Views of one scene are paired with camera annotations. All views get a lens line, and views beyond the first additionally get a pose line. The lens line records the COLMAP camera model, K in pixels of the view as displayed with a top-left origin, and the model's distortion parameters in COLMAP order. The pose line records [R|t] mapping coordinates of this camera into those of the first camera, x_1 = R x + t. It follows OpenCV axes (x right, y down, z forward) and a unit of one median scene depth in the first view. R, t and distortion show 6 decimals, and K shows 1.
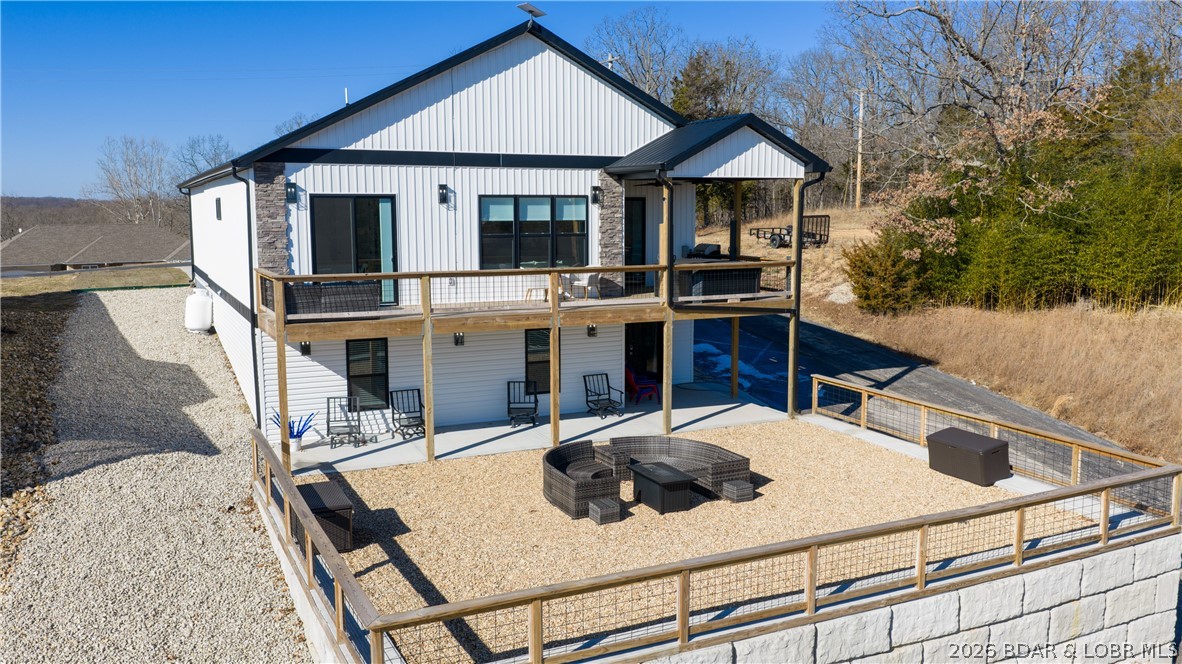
lens RADIAL K [[970.4, 0, 593.3], [0, 970.4, 334.3], [0, 0, 1]] dist [0.013821, -0.040035]
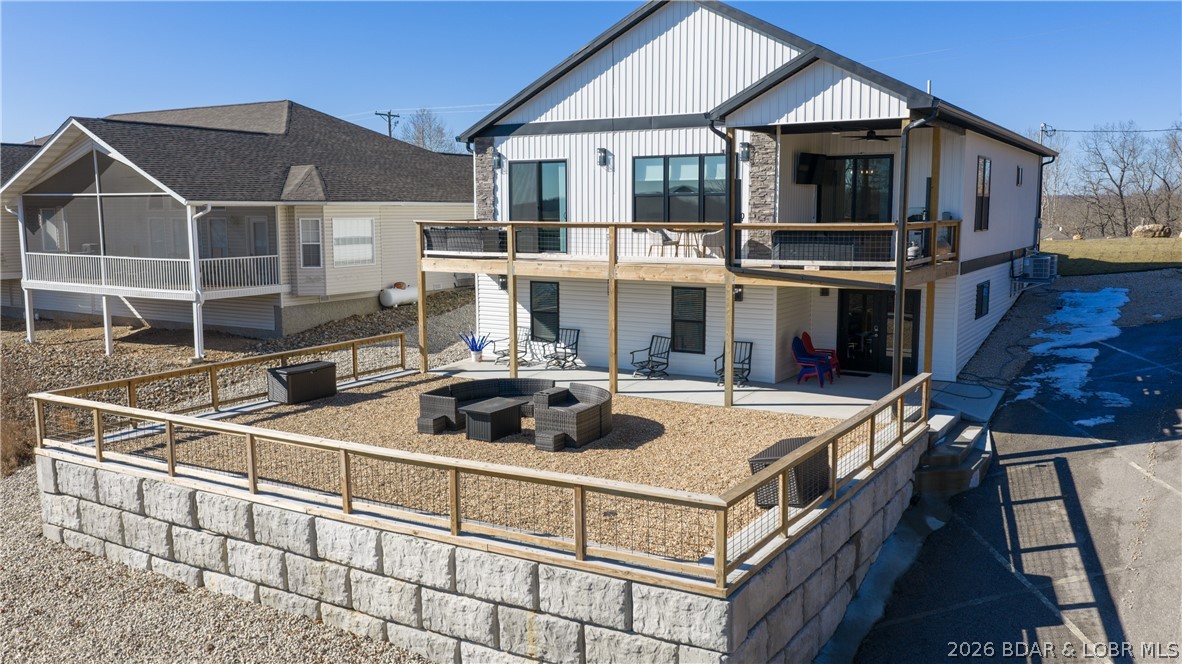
lens RADIAL K [[970.4, 0, 592.3], [0, 970.4, 331.7], [0, 0, 1]] dist [0.013821, -0.040035]
pose [[0.541242, 0.105148, -0.834267, 0.784322], [-0.106256, 0.992750, 0.056187, -0.007089], [0.834126, 0.058235, 0.548491, 0.390702]]
